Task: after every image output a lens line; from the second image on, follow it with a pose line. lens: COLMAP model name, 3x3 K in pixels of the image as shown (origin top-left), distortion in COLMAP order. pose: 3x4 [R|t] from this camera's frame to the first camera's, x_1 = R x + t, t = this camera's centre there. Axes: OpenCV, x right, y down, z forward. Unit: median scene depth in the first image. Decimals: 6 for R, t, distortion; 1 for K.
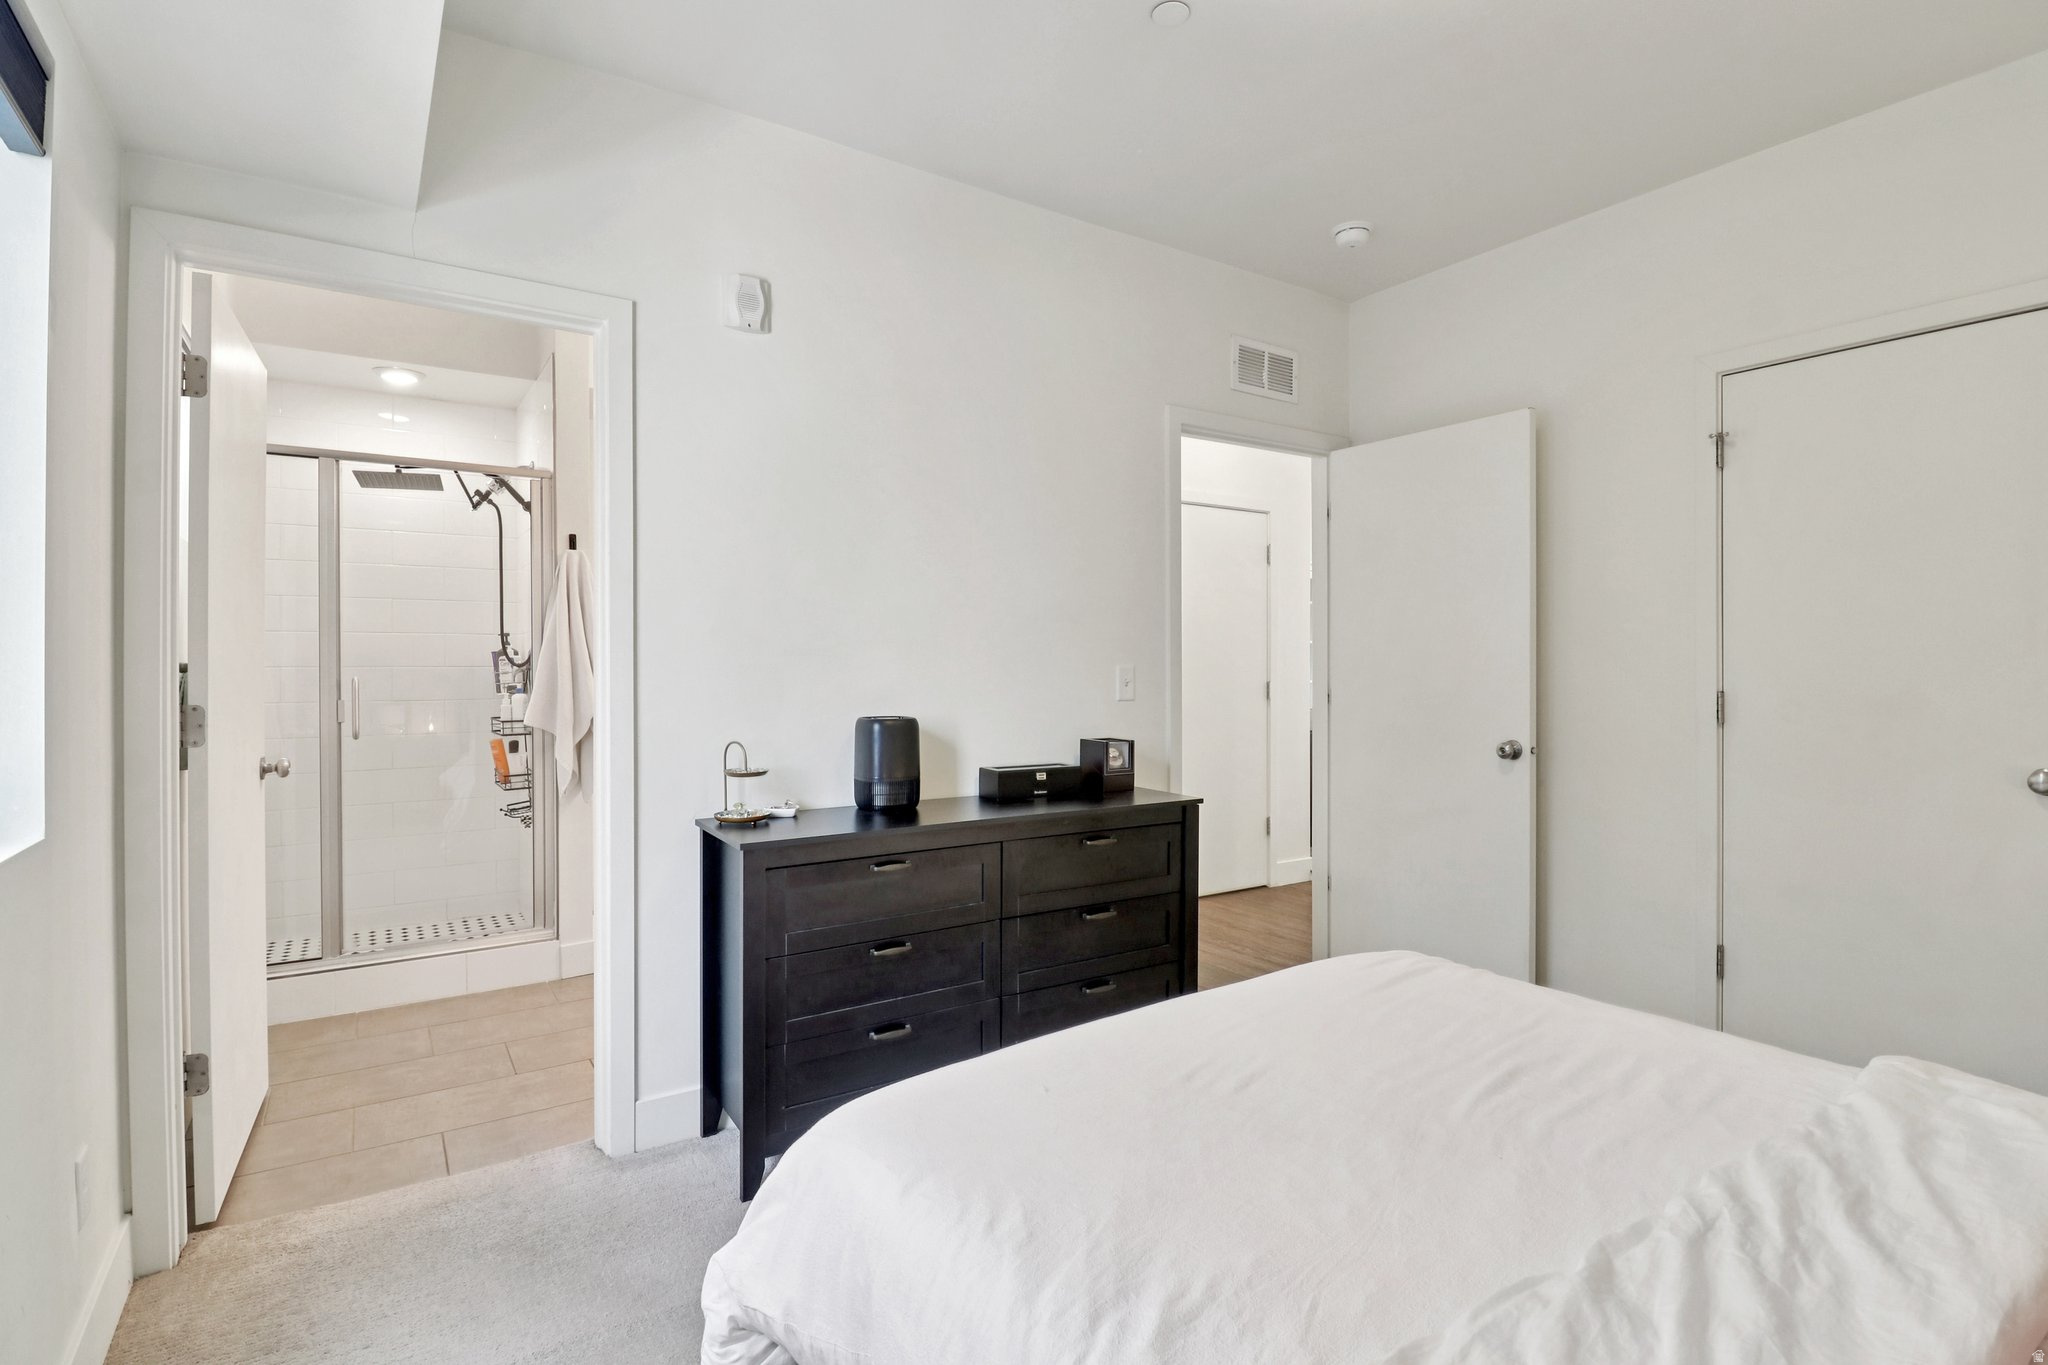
lens RADIAL K [[953.6, 0, 1021.3], [0, 953.6, 668.1], [0, 0, 1]] dist [-0.001069, -0.013584]
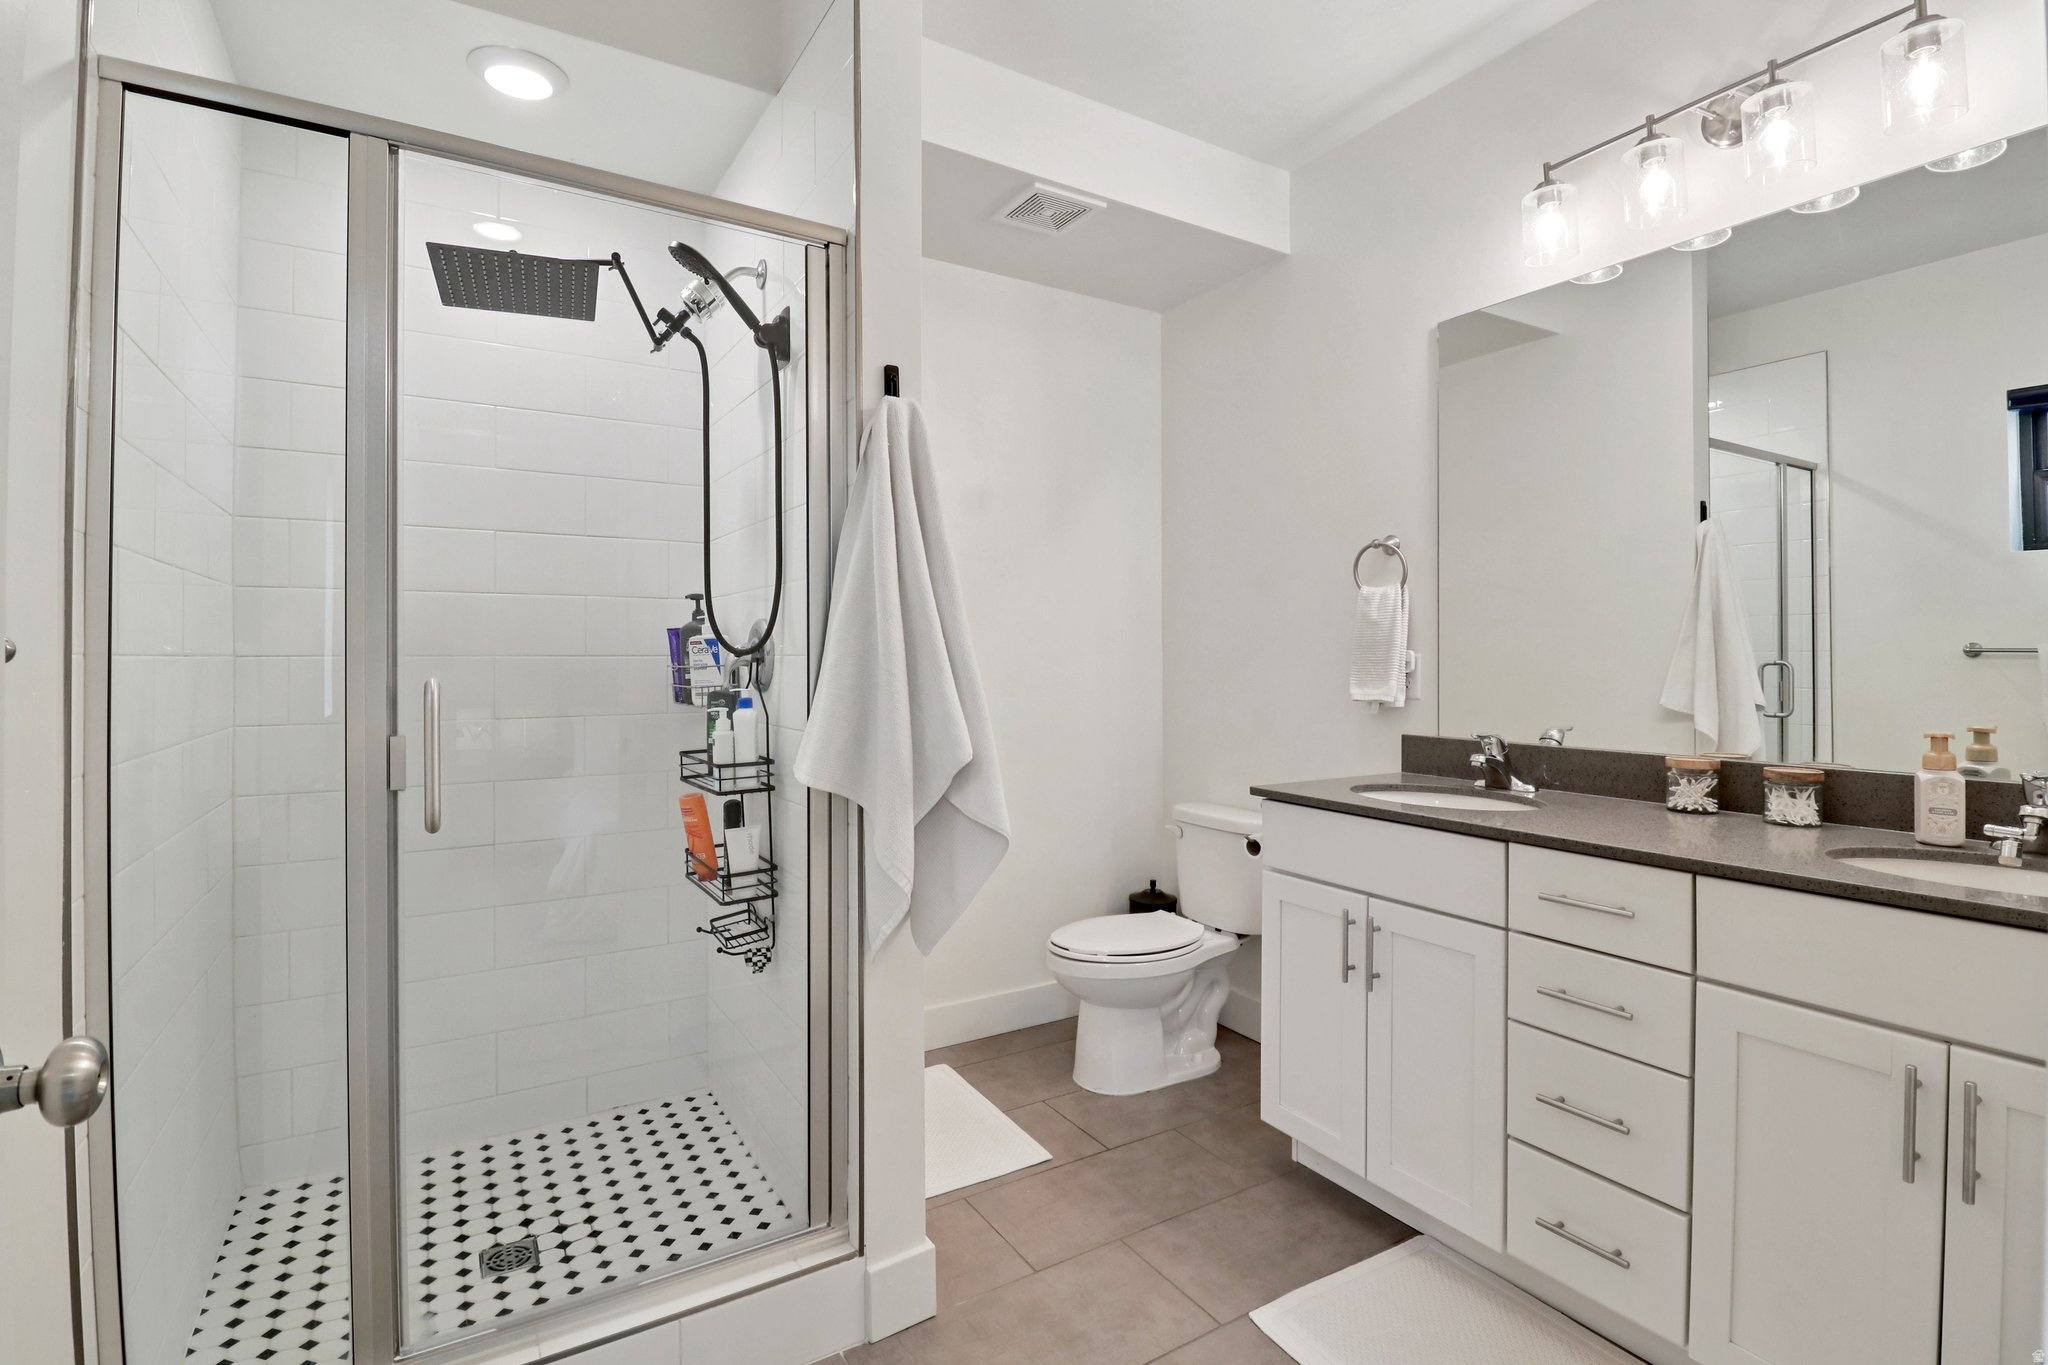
lens RADIAL K [[963.4, 0, 1028.6], [0, 963.4, 638.3], [0, 0, 1]] dist [0.002435, -0.015365]
pose [[0.998932, -0.005564, -0.045873, -0.352582], [0.004701, 0.999810, -0.018899, -0.000115], [0.045970, 0.018664, 0.998768, 0.495389]]
